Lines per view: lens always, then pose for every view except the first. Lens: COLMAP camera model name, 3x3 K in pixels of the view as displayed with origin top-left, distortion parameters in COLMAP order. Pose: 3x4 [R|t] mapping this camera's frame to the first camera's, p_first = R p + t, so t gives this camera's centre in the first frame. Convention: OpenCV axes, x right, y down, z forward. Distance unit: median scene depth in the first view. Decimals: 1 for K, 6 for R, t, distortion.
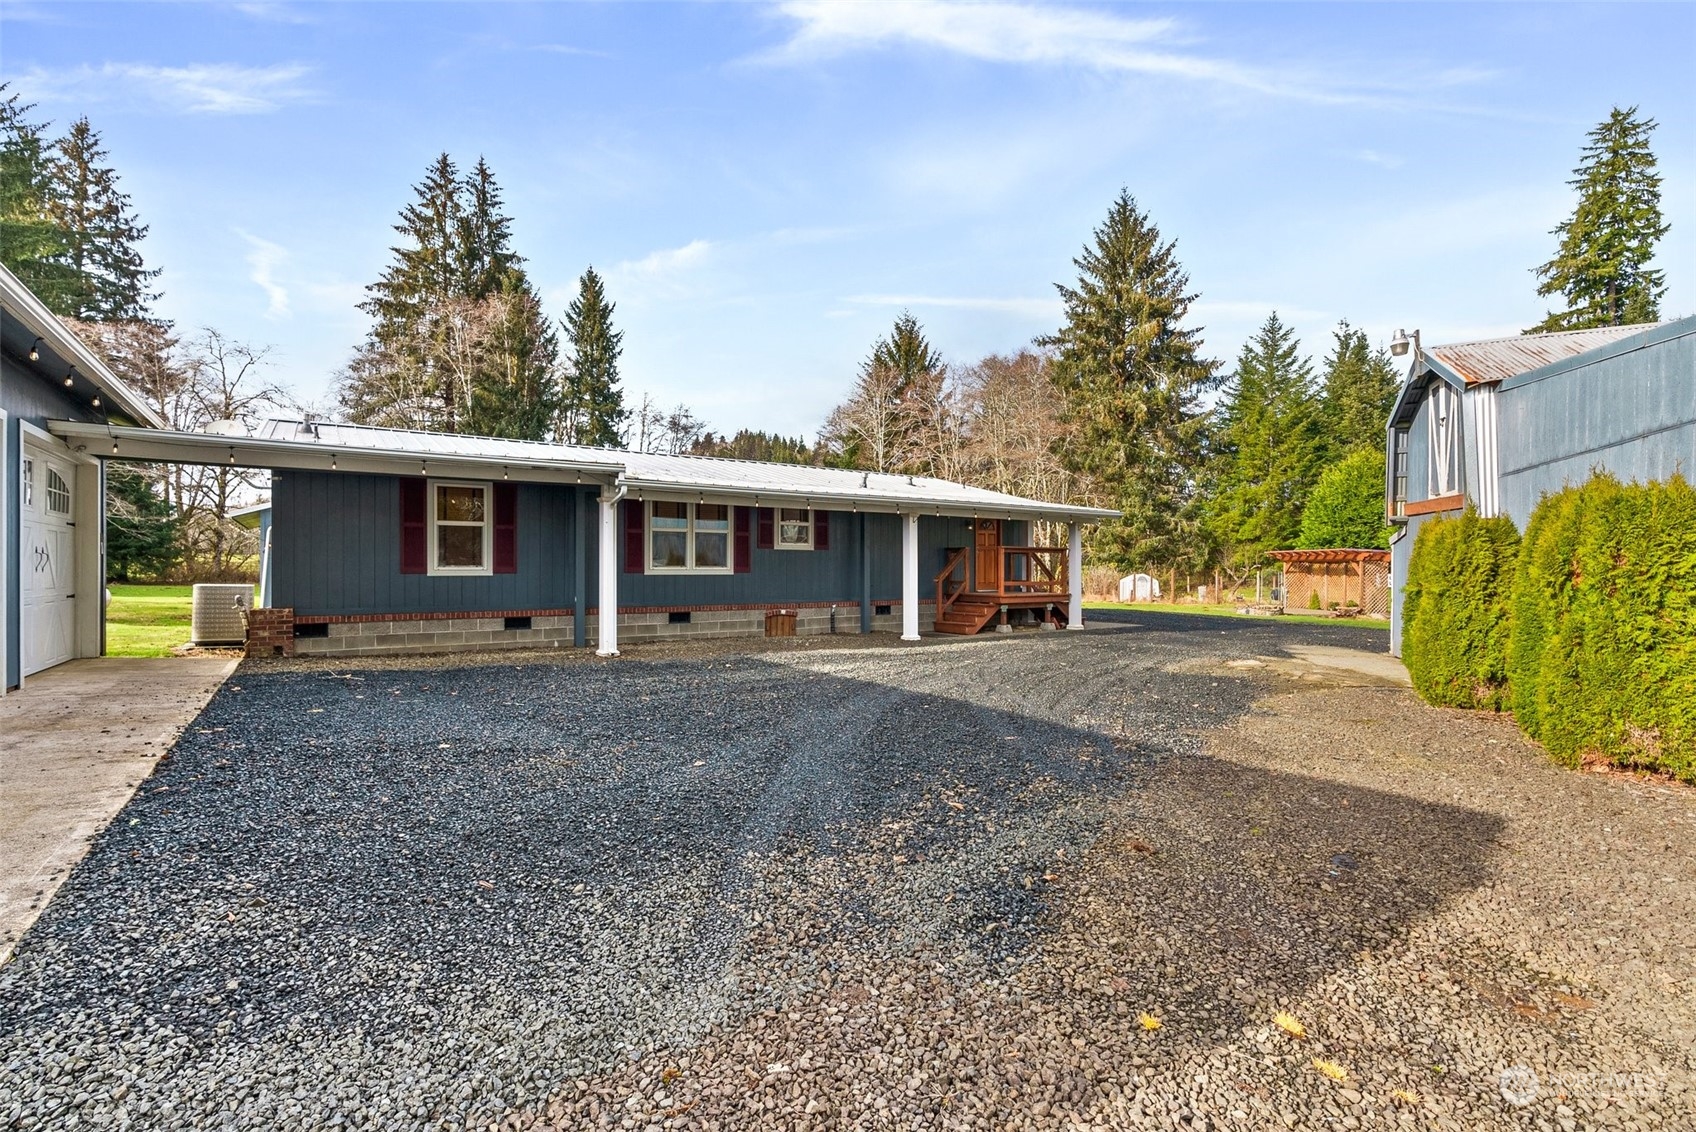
lens RADIAL K [[766.9, 0, 844.0], [0, 766.9, 568.0], [0, 0, 1]] dist [-0.006790, 0.000618]
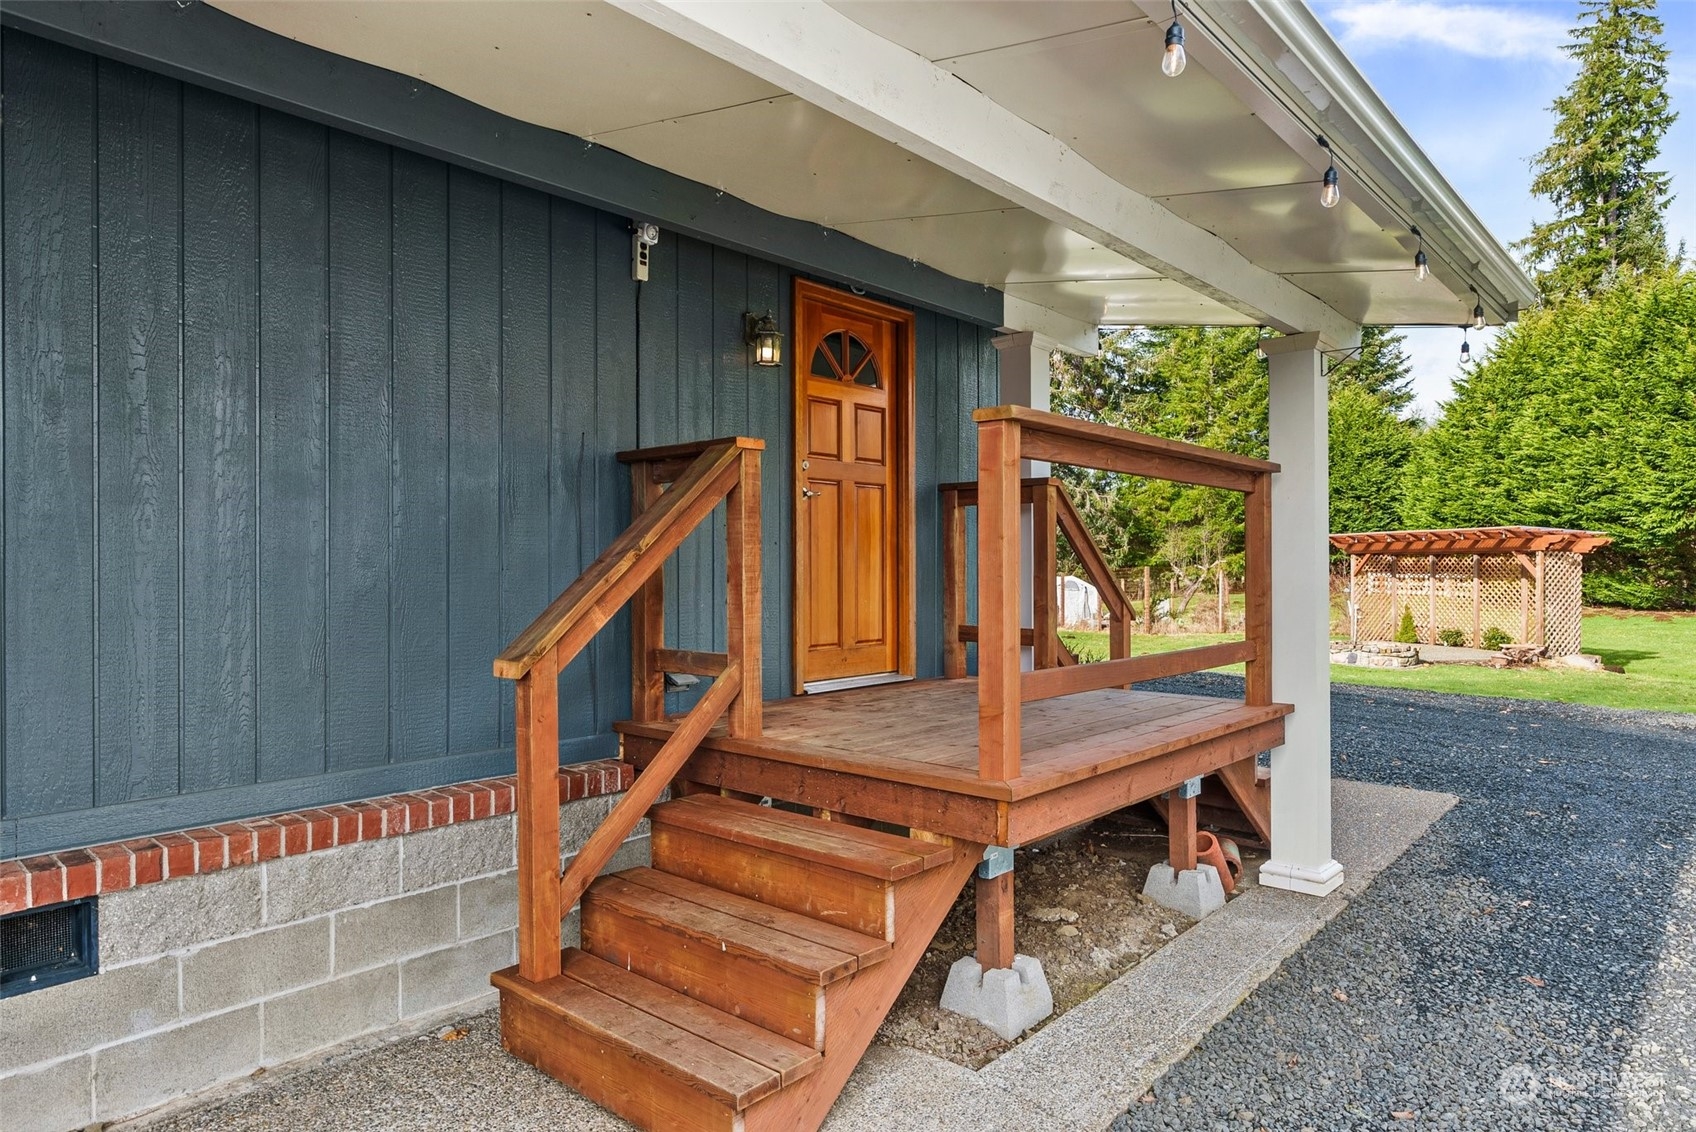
lens RADIAL K [[1023.9, 0, 847.9], [0, 1023.9, 570.4], [0, 0, 1]] dist [0.002219, 0.000437]
pose [[0.971262, -0.003593, 0.237985, 0.034095], [0.002431, 0.999984, 0.005173, -0.000438], [-0.237999, -0.004446, 0.971255, 0.206904]]
